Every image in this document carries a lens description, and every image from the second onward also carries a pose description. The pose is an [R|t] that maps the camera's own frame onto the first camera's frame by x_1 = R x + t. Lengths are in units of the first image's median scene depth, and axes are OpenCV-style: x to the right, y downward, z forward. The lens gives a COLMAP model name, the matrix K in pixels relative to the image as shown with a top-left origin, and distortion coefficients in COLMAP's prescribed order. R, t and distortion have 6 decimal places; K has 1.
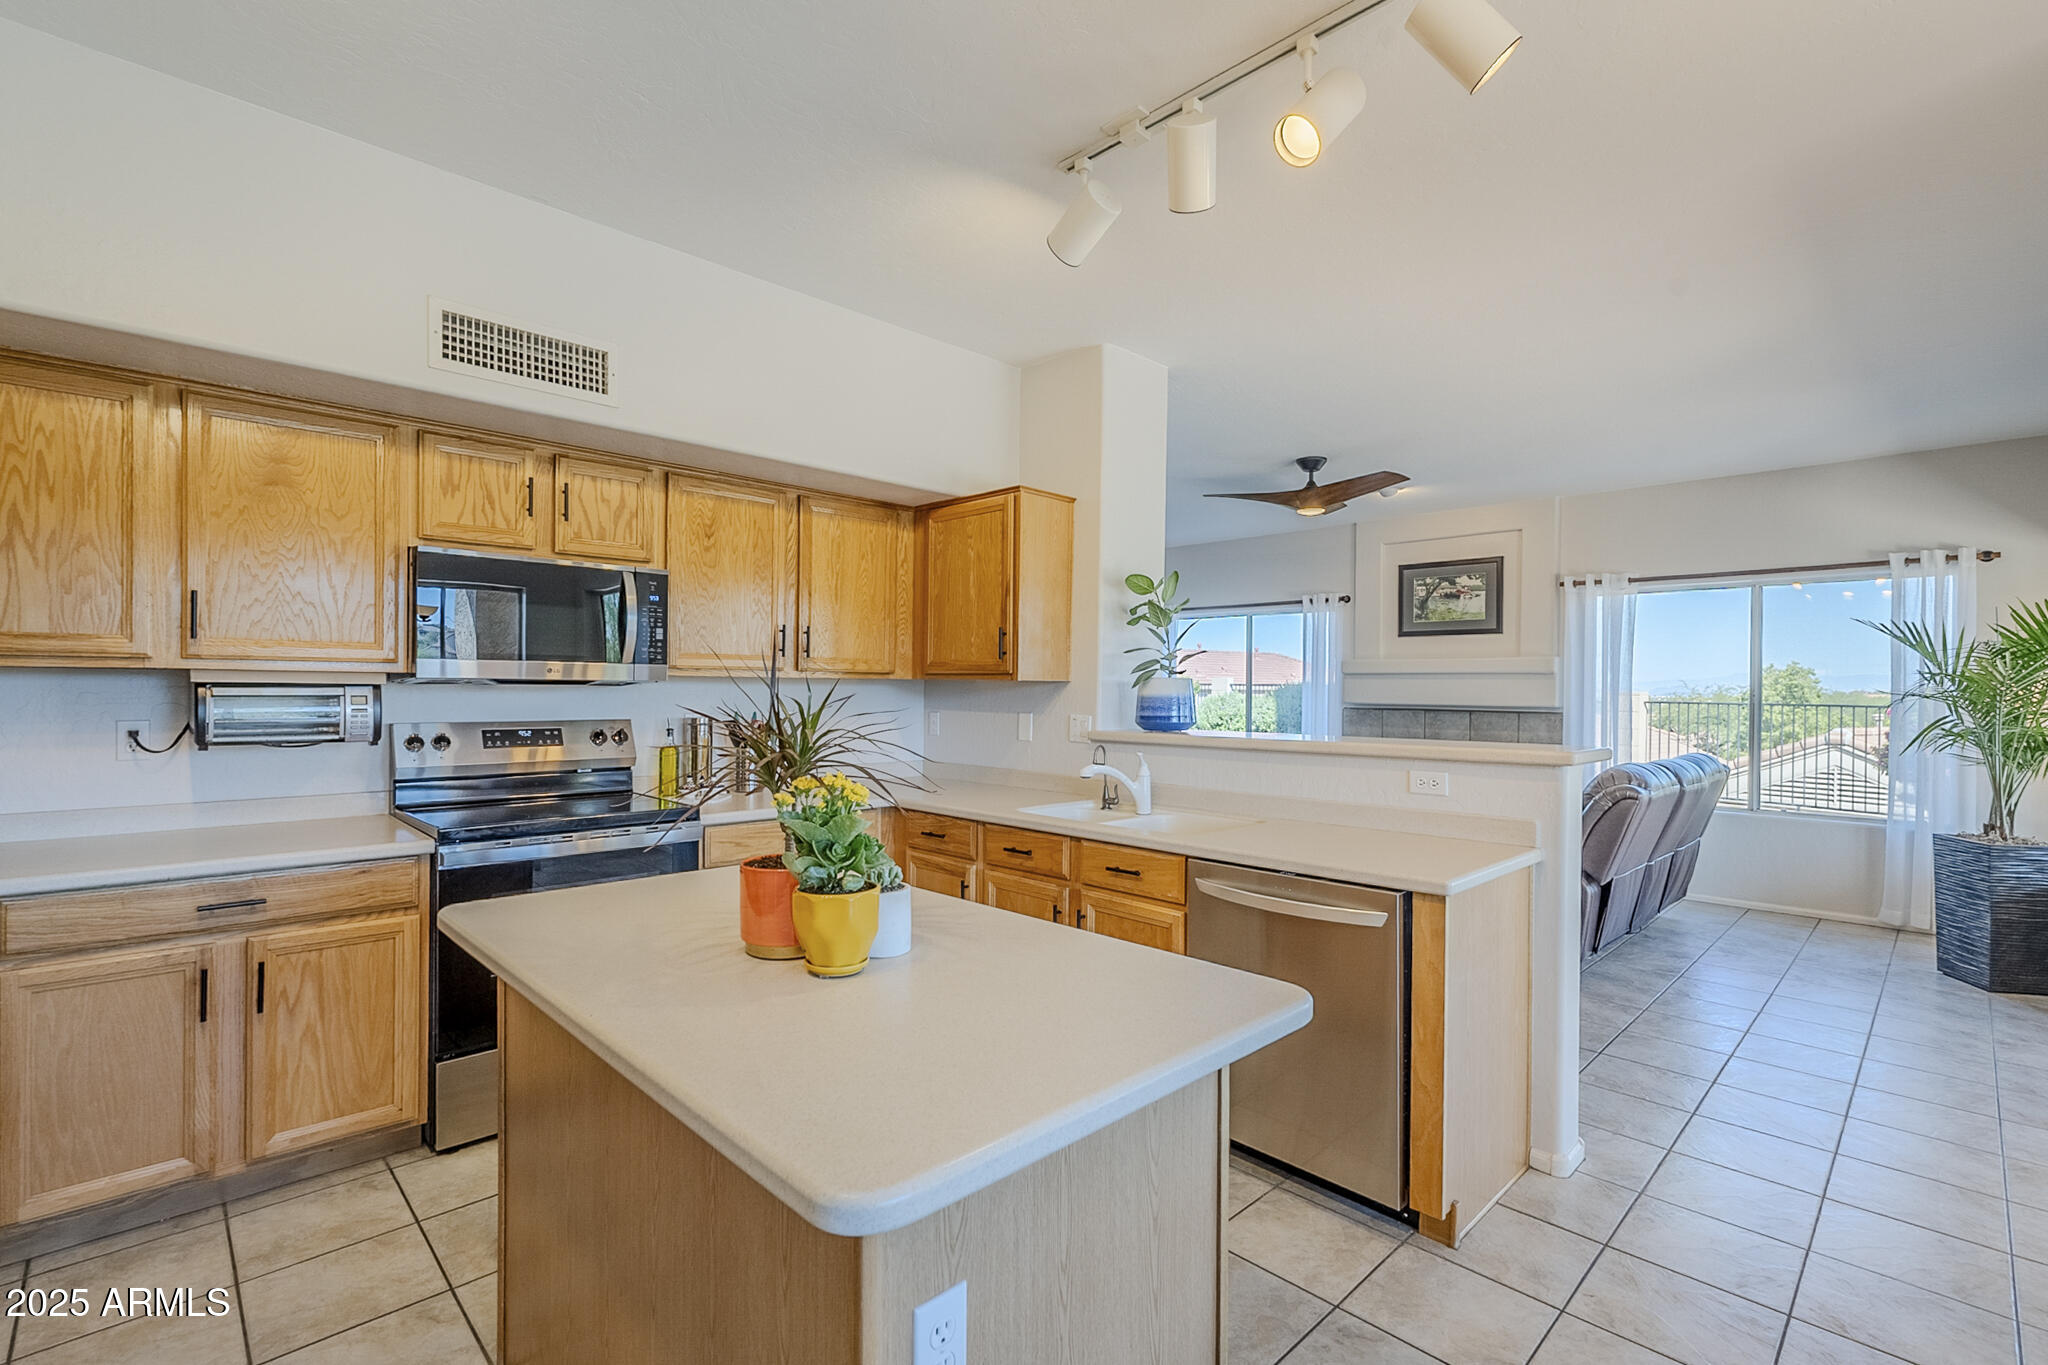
lens RADIAL K [[928.3, 0, 1019.3], [0, 928.3, 692.9], [0, 0, 1]] dist [-0.004090, 0.000424]
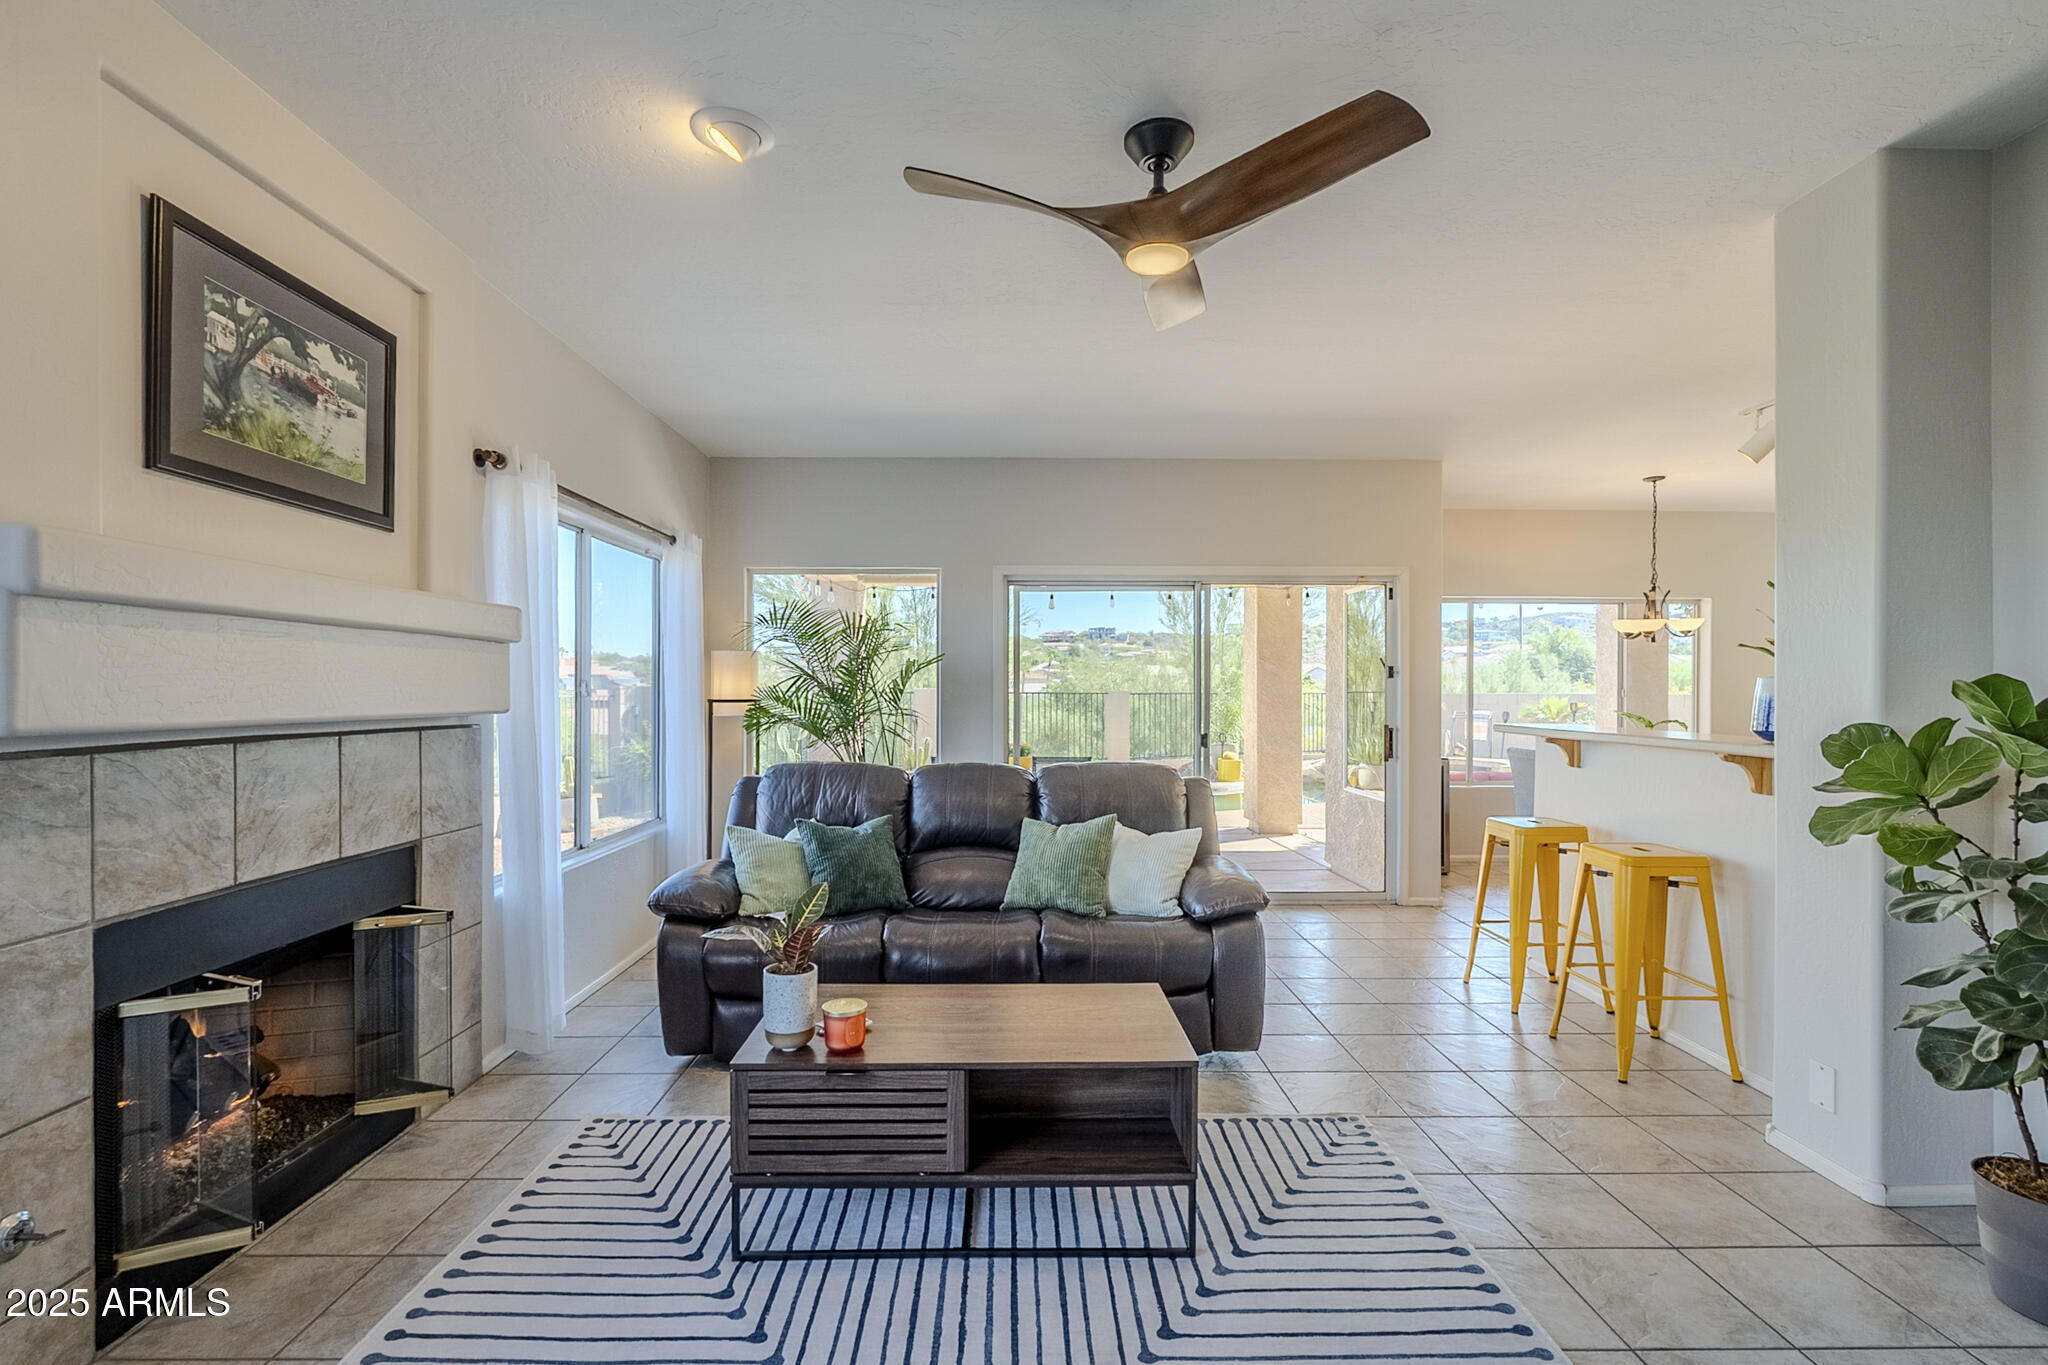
lens RADIAL K [[928.3, 0, 1029.4], [0, 928.3, 691.8], [0, 0, 1]] dist [-0.004090, 0.000424]
pose [[-0.738573, -0.013113, 0.674046, 0.121204], [-0.006564, 0.999903, 0.012260, -0.005349], [-0.674142, 0.004630, -0.738587, 2.577769]]
